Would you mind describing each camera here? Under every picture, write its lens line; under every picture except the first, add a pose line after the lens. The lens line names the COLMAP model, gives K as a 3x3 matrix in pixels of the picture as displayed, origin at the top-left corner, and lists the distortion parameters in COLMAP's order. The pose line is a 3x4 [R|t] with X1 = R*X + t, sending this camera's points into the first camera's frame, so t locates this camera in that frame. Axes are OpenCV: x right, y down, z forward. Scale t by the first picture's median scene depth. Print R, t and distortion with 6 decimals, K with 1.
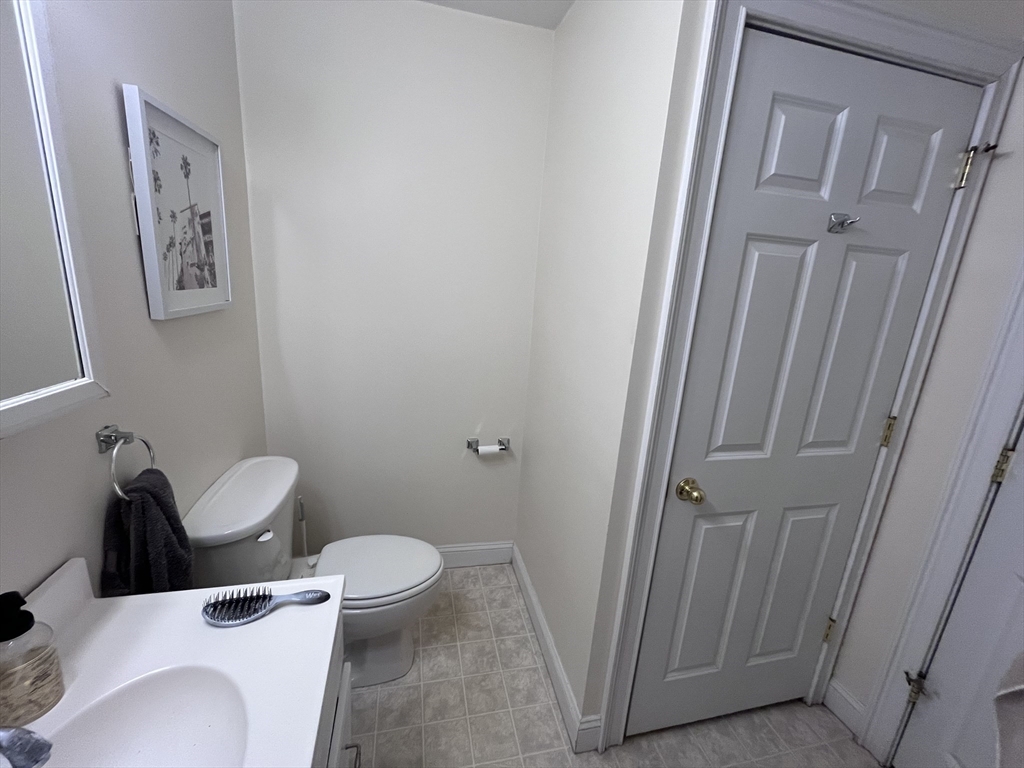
lens RADIAL K [[414.9, 0, 510.4], [0, 414.9, 383.3], [0, 0, 1]] dist [-0.002747, -0.000460]
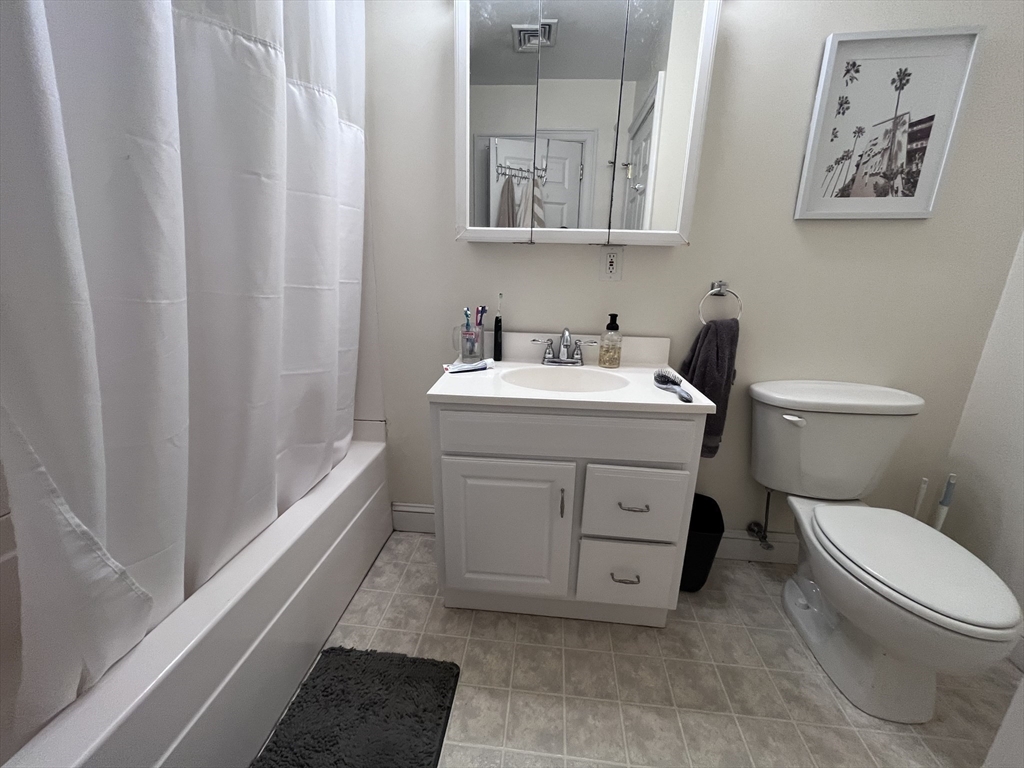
lens RADIAL K [[414.9, 0, 510.4], [0, 414.9, 383.3], [0, 0, 1]] dist [-0.002747, -0.000460]
pose [[-0.330759, 0.181893, -0.926020, 0.654963], [-0.264514, 0.924048, 0.275986, 0.175854], [0.905887, 0.336230, -0.257523, 0.565467]]
